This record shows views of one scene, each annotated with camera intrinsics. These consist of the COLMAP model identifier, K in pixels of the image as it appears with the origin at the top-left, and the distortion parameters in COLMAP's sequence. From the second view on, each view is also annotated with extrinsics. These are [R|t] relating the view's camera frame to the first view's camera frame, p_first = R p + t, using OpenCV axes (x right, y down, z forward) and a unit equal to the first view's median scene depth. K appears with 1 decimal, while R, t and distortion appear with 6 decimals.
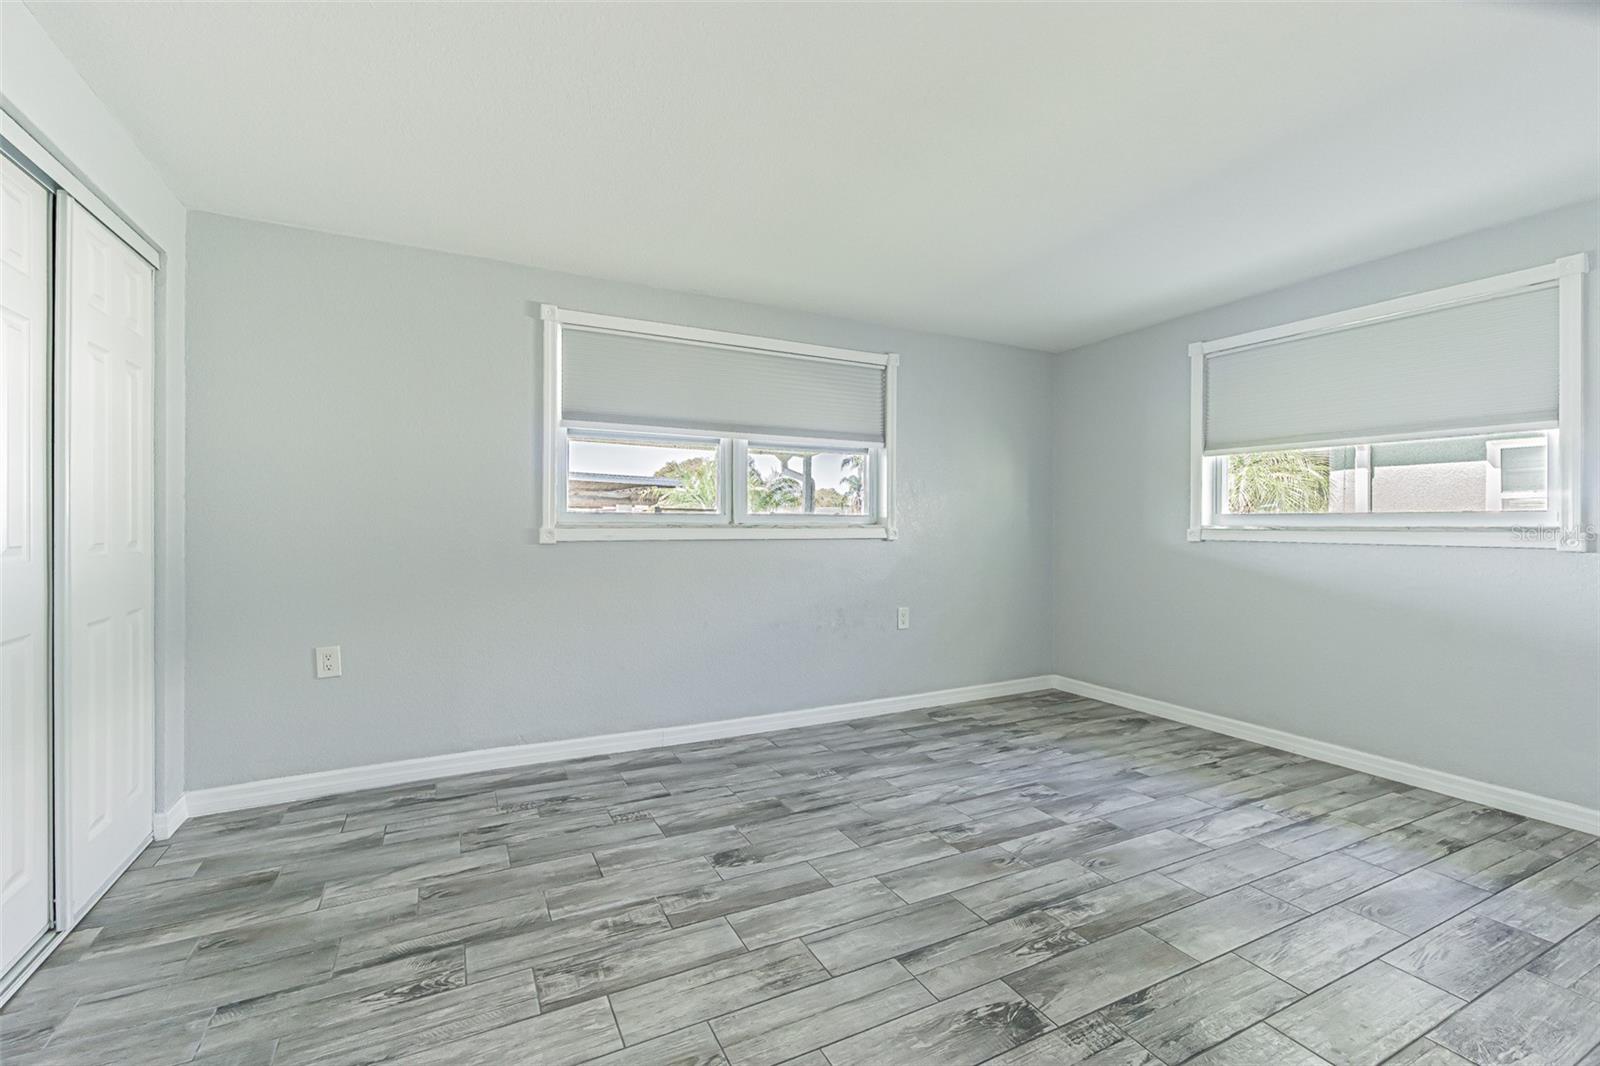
lens RADIAL K [[680.6, 0, 788.8], [0, 680.6, 528.1], [0, 0, 1]] dist [0.013301, -0.000813]
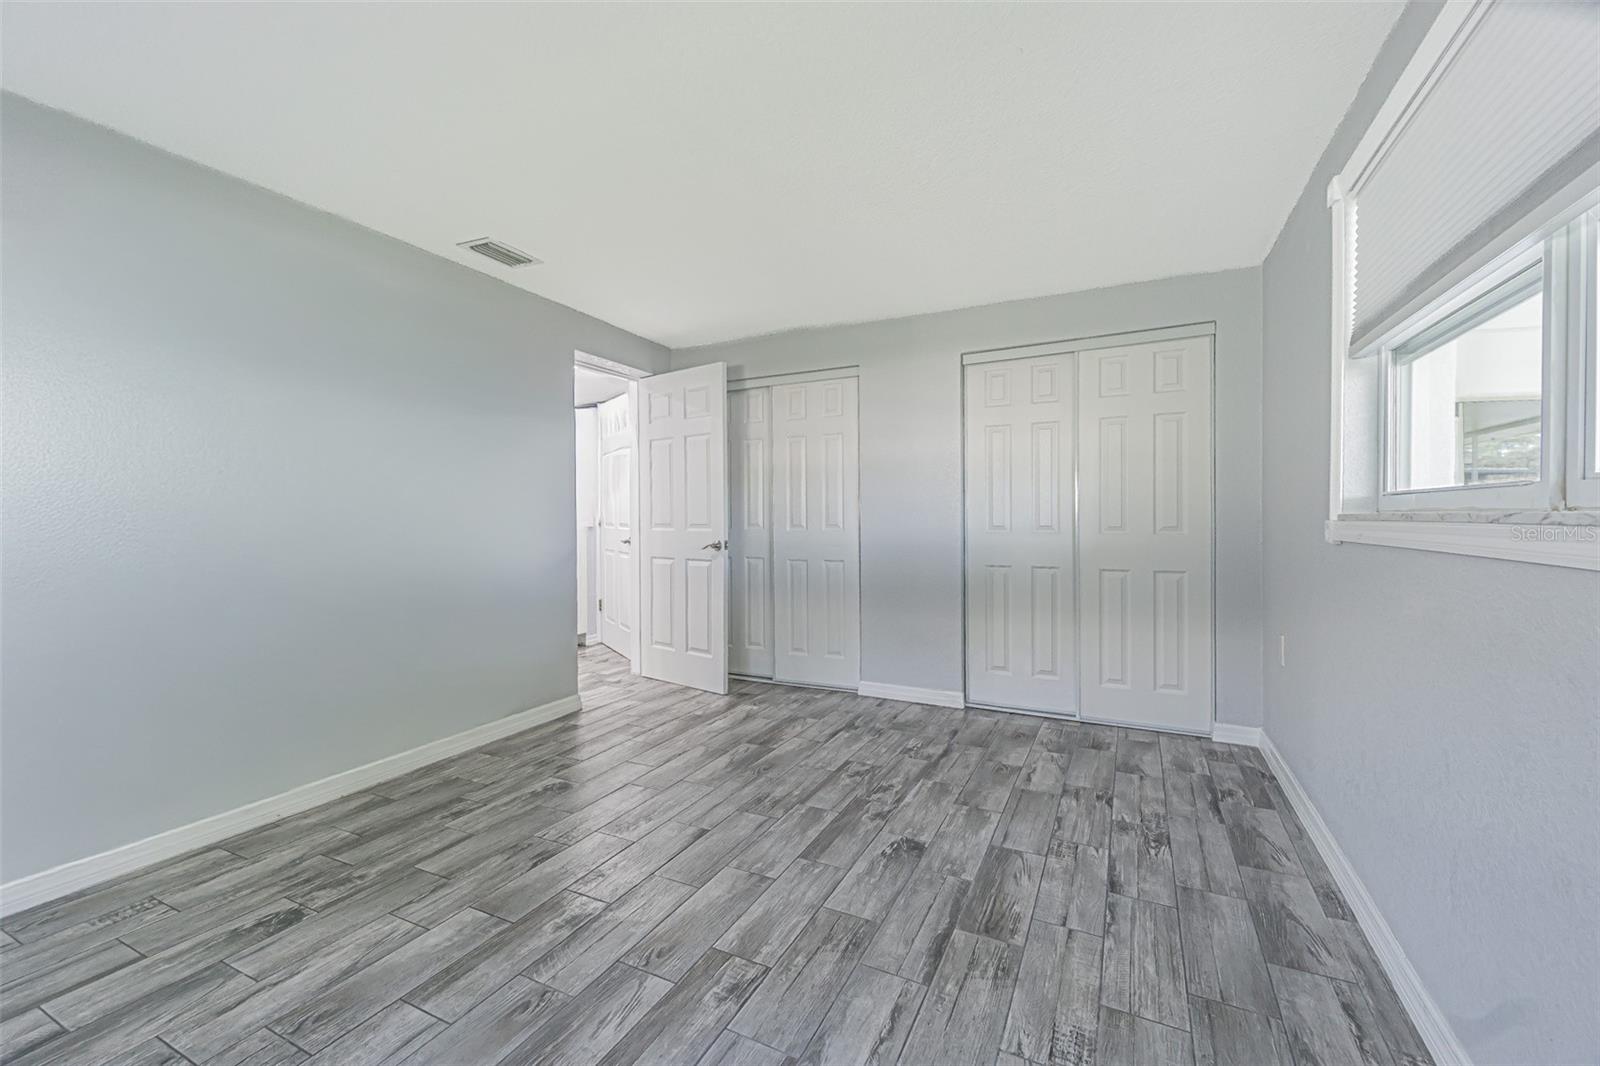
lens RADIAL K [[680.6, 0, 793.3], [0, 680.6, 525.2], [0, 0, 1]] dist [0.013301, -0.000813]
pose [[-0.803252, 0.006330, -0.595606, 0.615037], [-0.002784, 0.999893, 0.014380, -0.005463], [0.595633, 0.013209, -0.803148, 1.617159]]
